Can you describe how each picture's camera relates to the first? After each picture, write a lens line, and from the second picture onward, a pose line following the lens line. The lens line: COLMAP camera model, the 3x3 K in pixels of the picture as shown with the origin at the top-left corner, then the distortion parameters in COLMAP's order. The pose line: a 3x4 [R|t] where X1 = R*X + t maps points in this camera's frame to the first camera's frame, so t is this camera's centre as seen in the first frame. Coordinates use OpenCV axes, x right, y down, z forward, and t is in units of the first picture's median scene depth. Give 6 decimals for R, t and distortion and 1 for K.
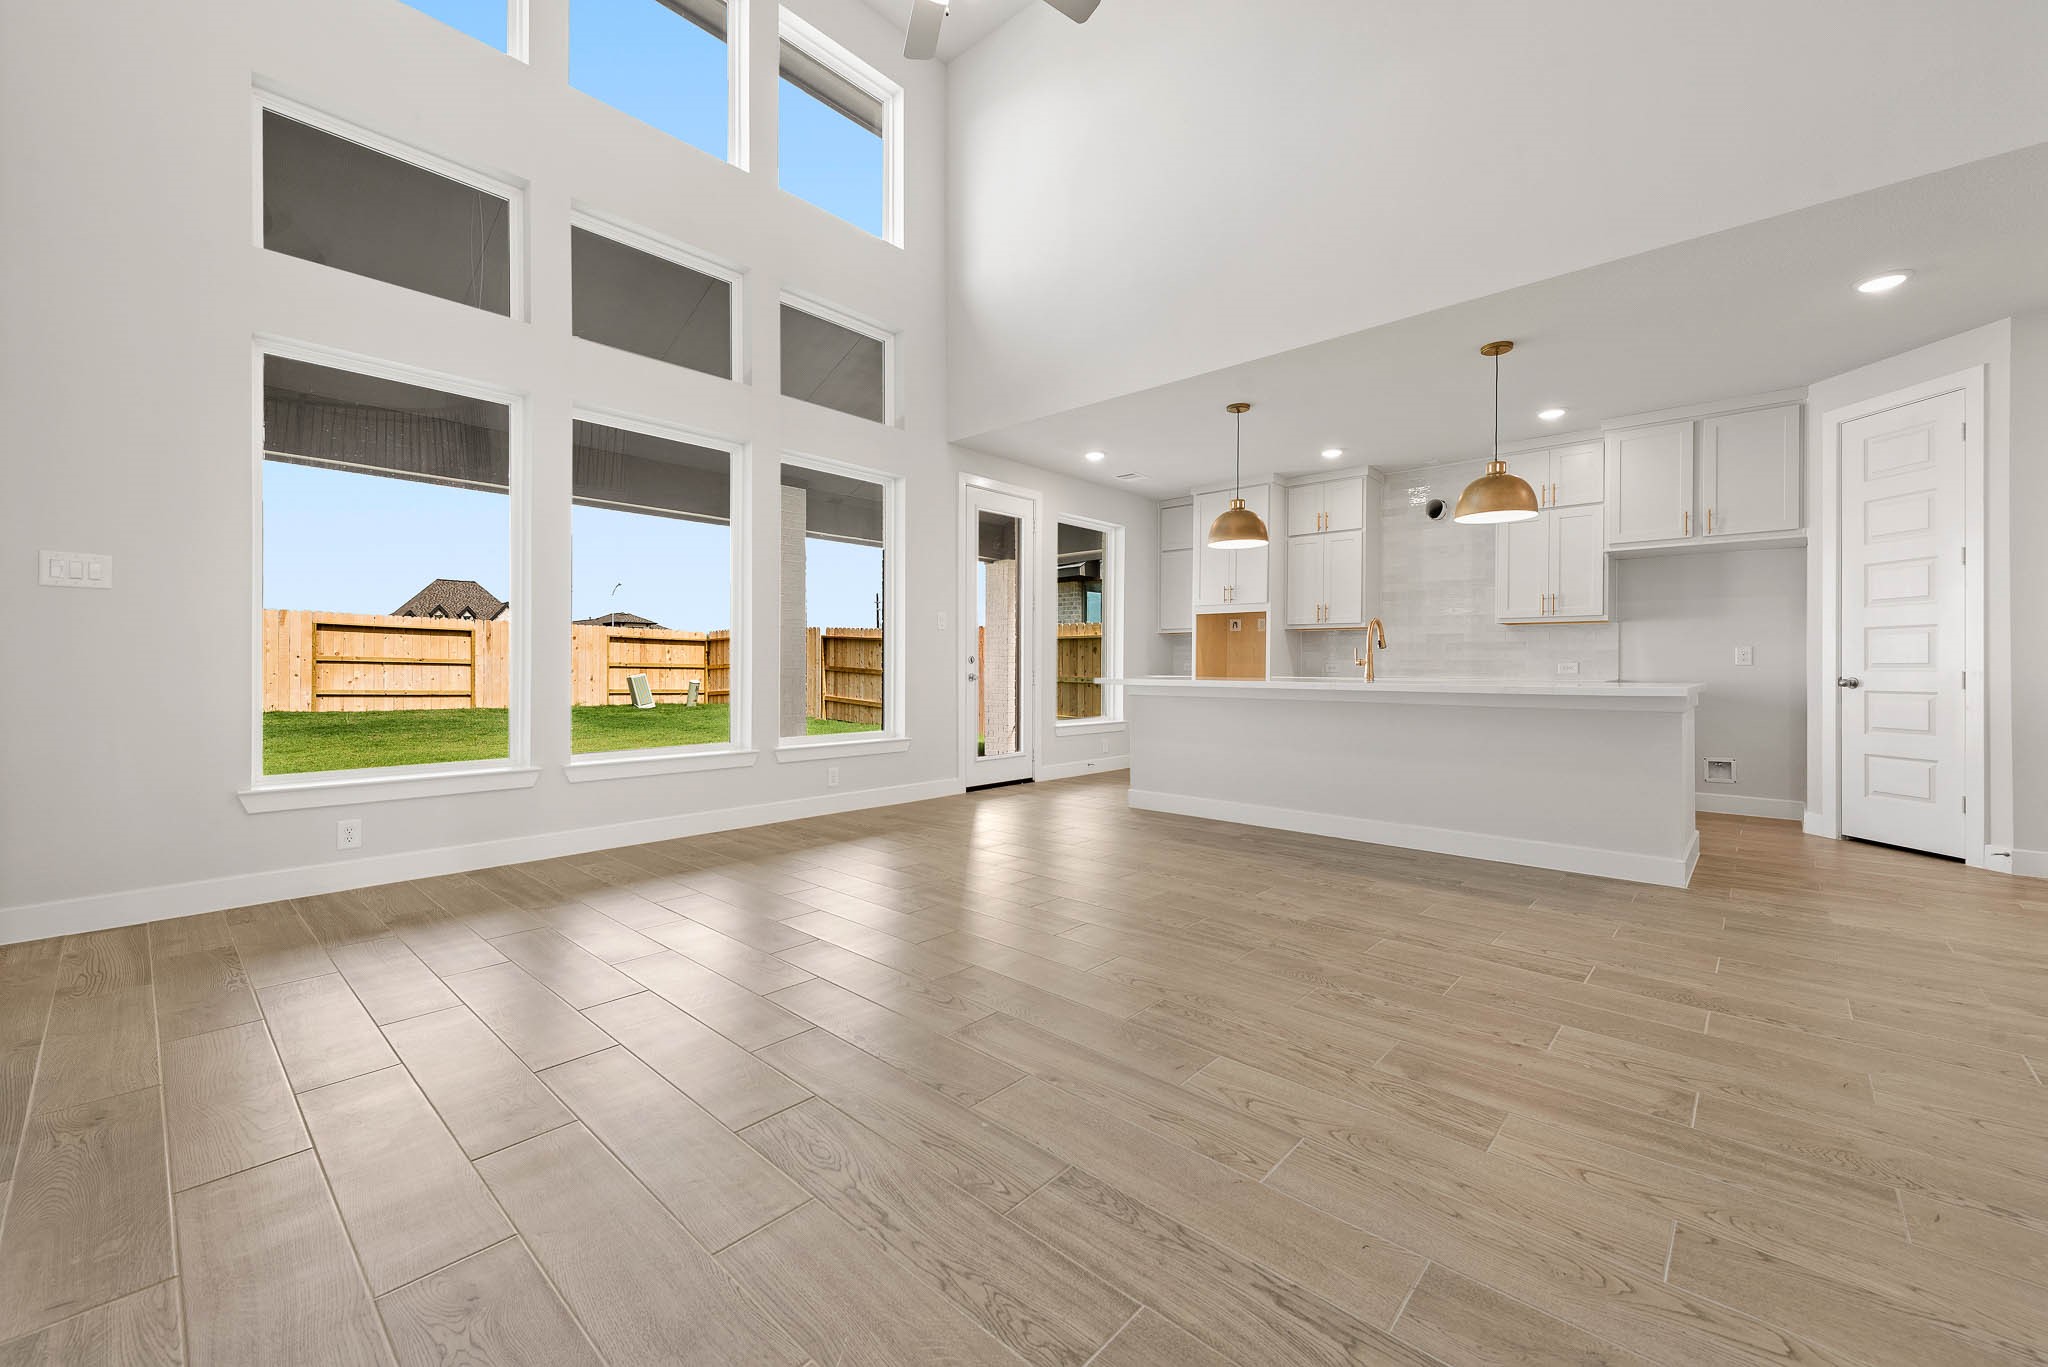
lens RADIAL K [[804.4, 0, 1023.4], [0, 804.4, 671.4], [0, 0, 1]] dist [0.011994, -0.003376]
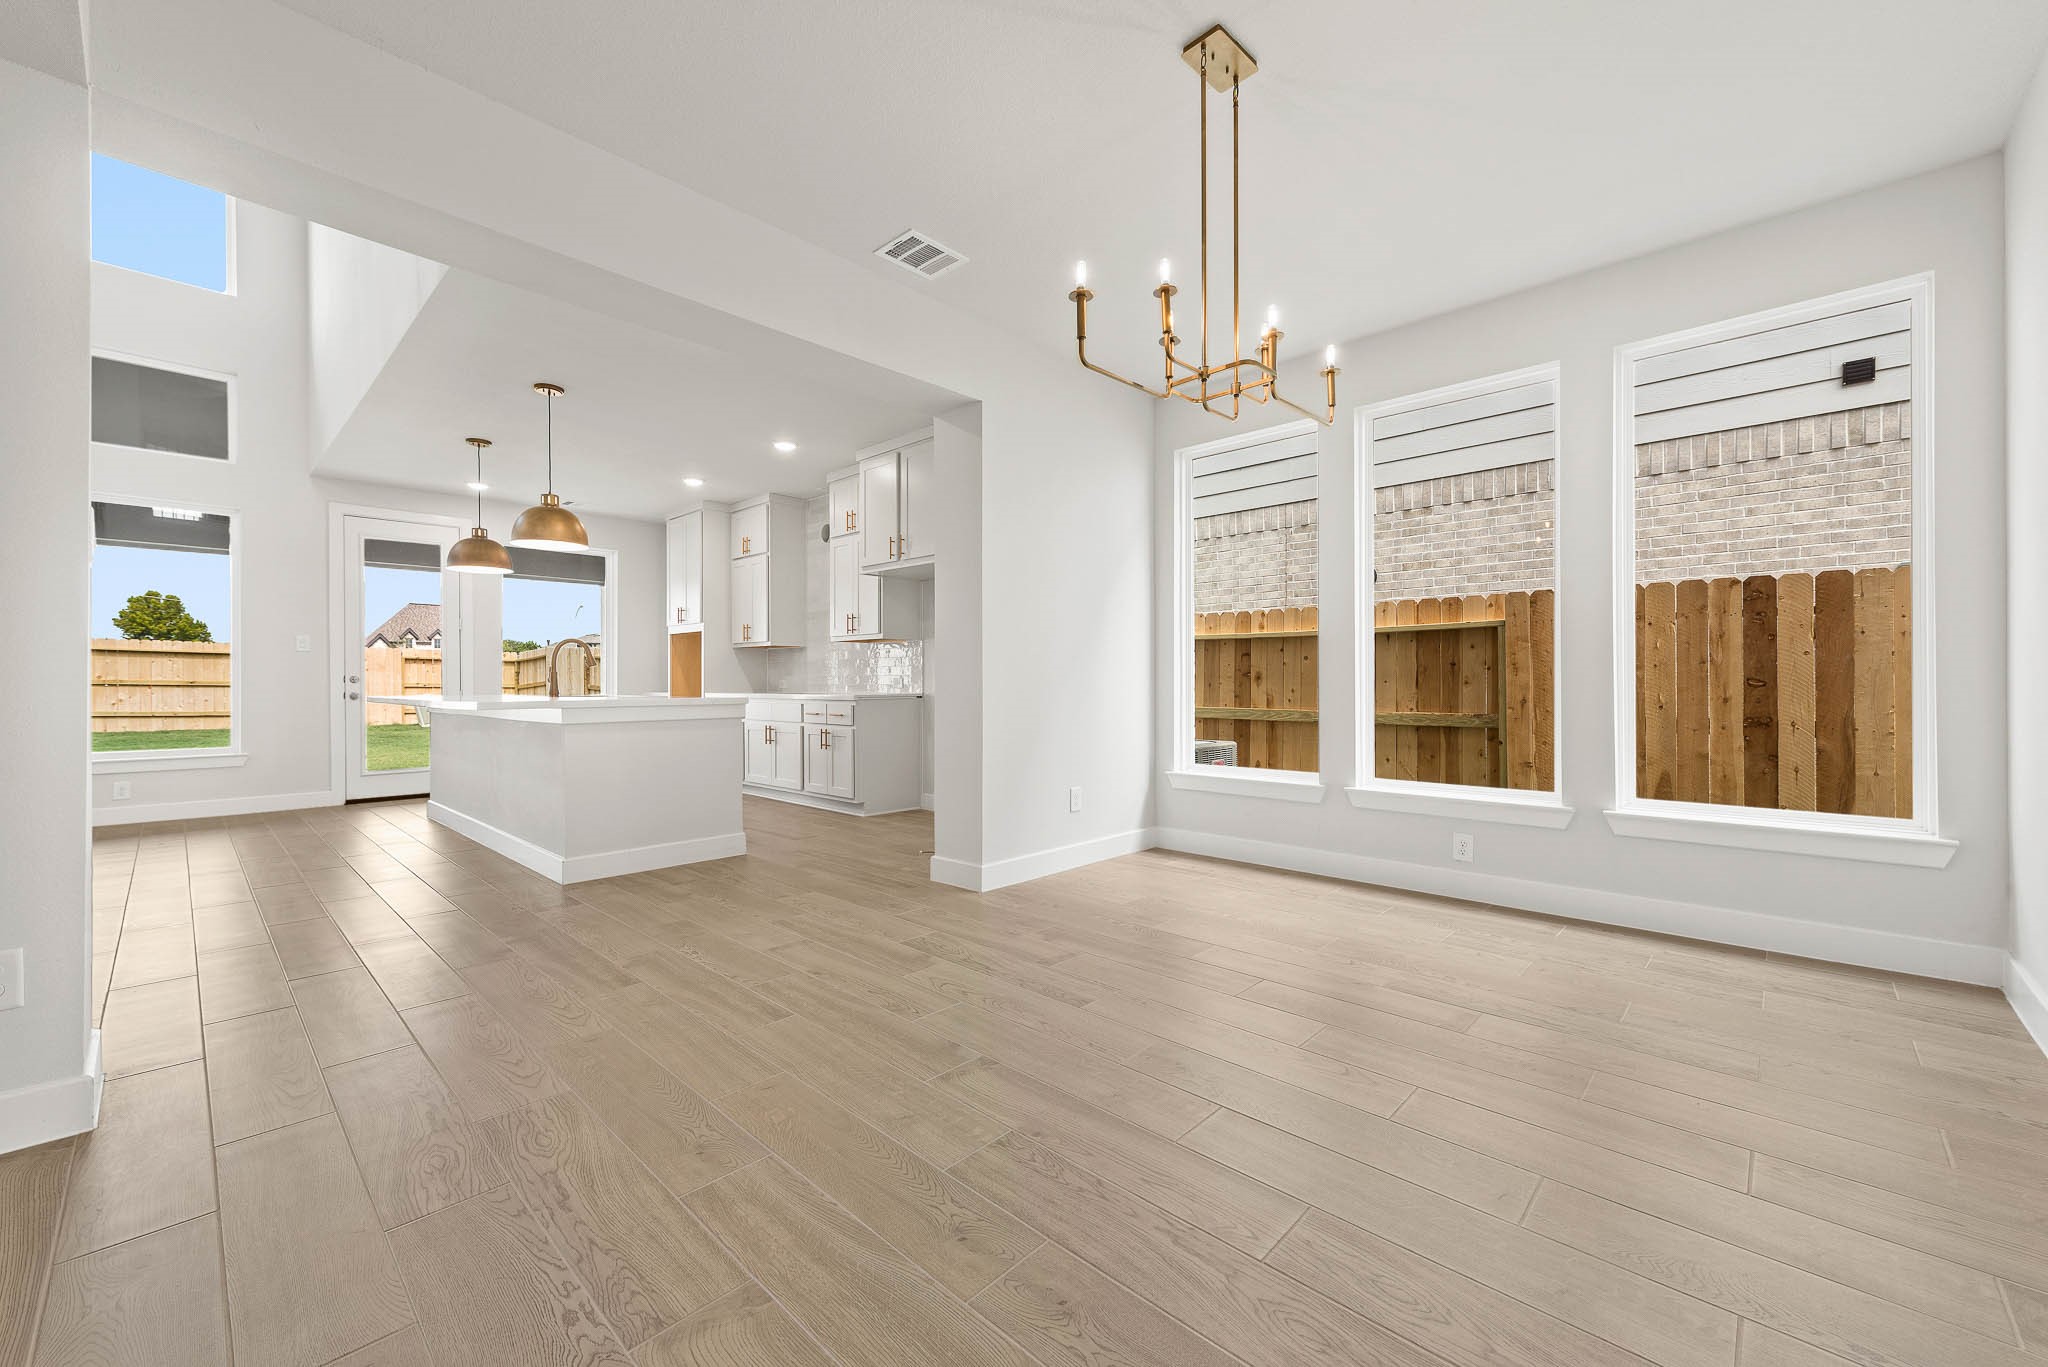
lens RADIAL K [[804.4, 0, 1019.1], [0, 804.4, 679.5], [0, 0, 1]] dist [0.011994, -0.003376]
pose [[0.999788, -0.006989, -0.019391, 0.829893], [0.006758, 0.999906, -0.011921, 0.004495], [0.019472, 0.011788, 0.999741, -0.046161]]
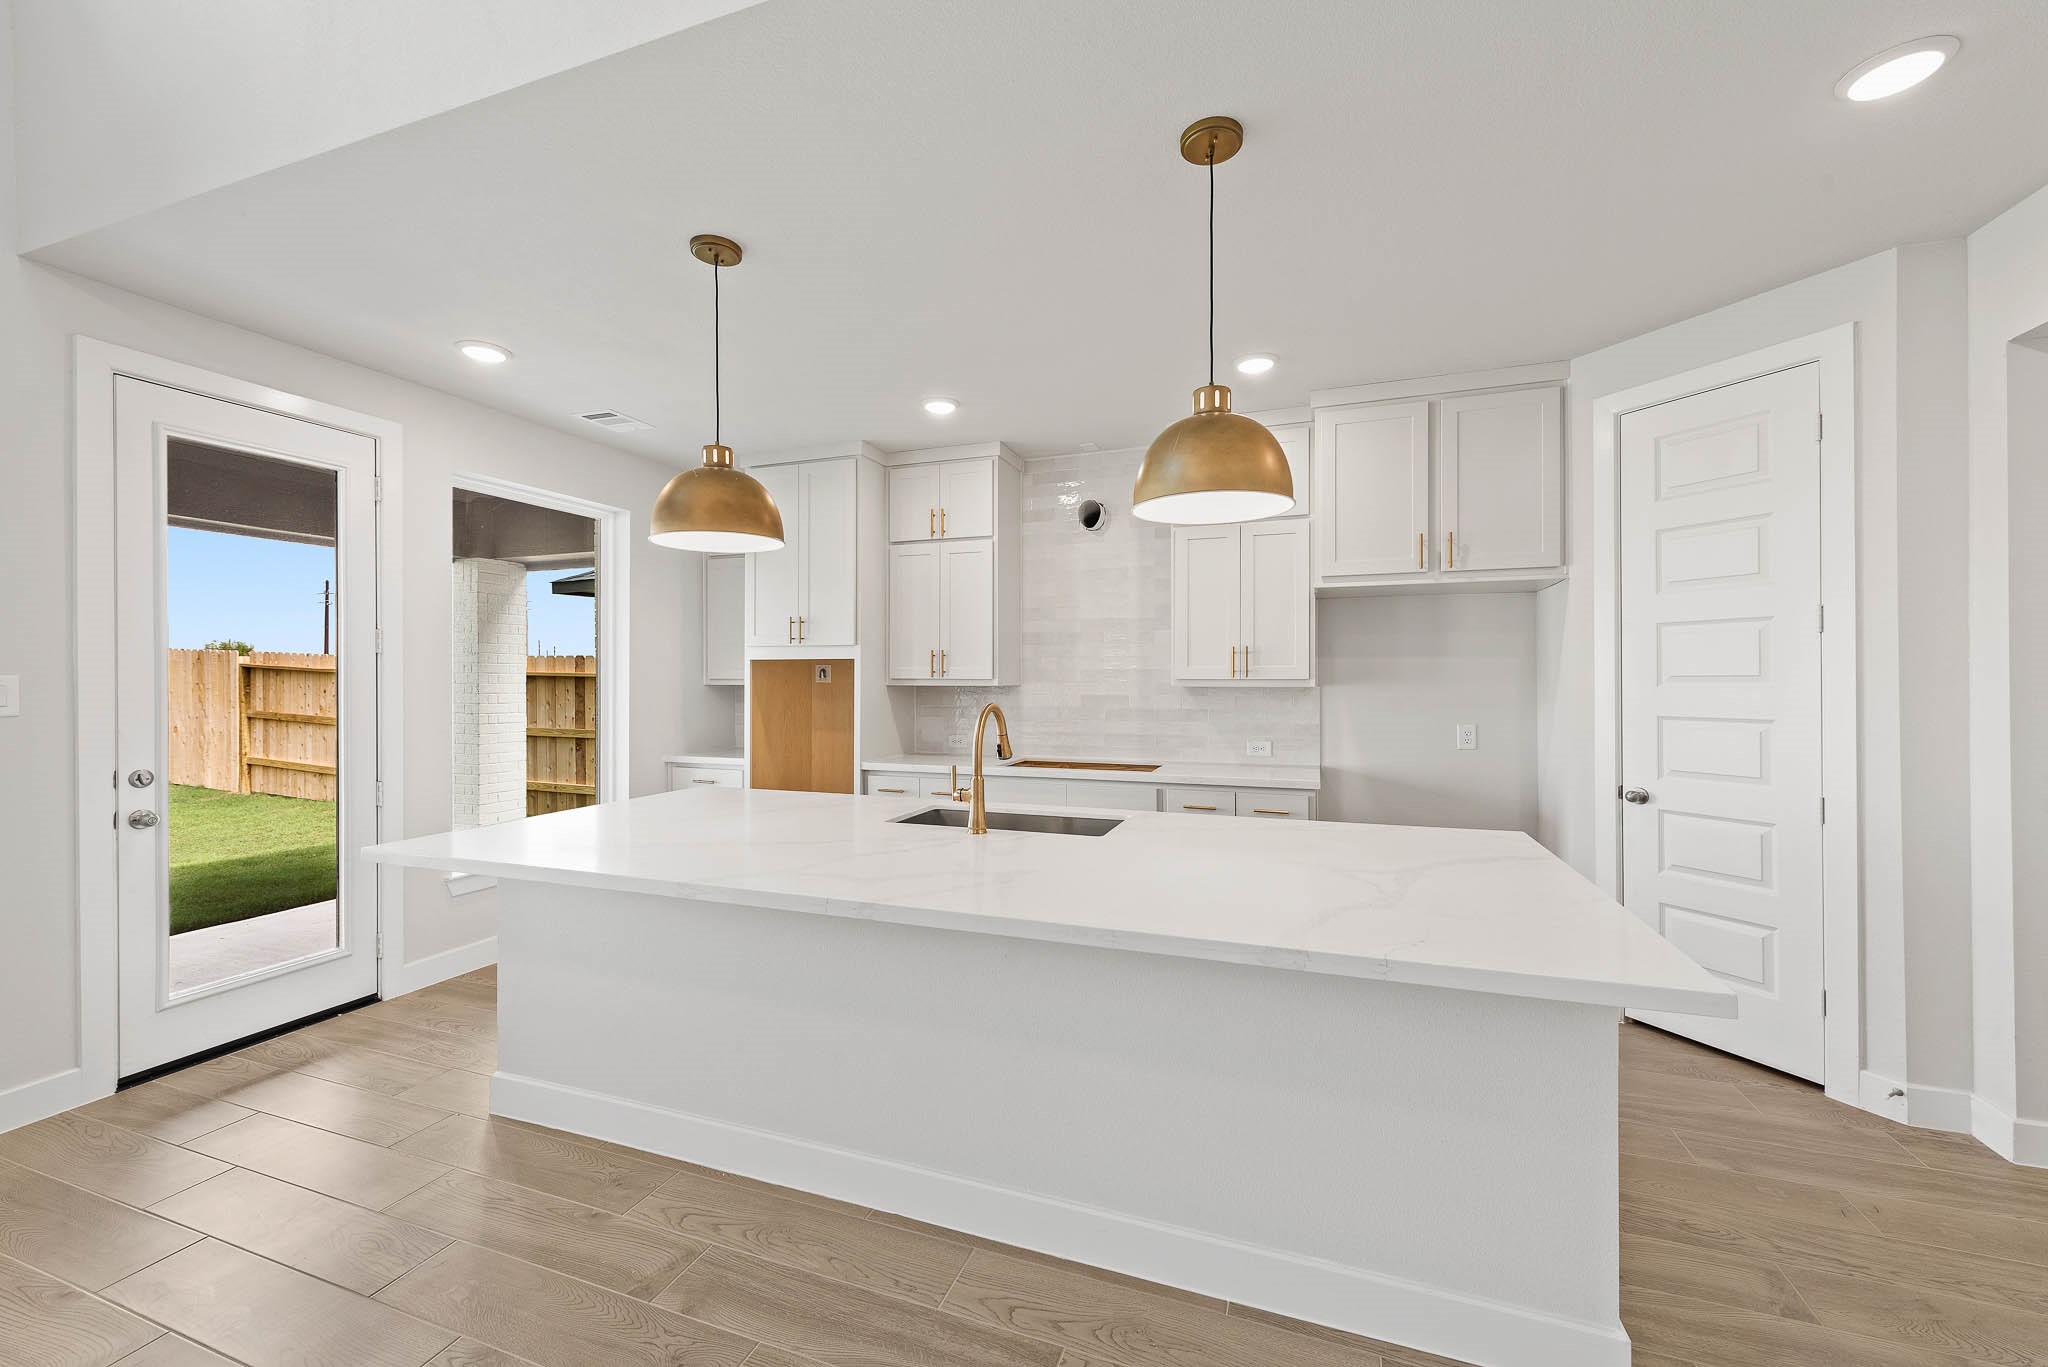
lens RADIAL K [[804.4, 0, 1023.1], [0, 804.4, 681.9], [0, 0, 1]] dist [0.011994, -0.003376]
pose [[0.924833, -0.007784, 0.380295, 0.208239], [0.008393, 0.999965, 0.000056, -0.062665], [-0.380282, 0.003140, 0.924865, 0.414319]]
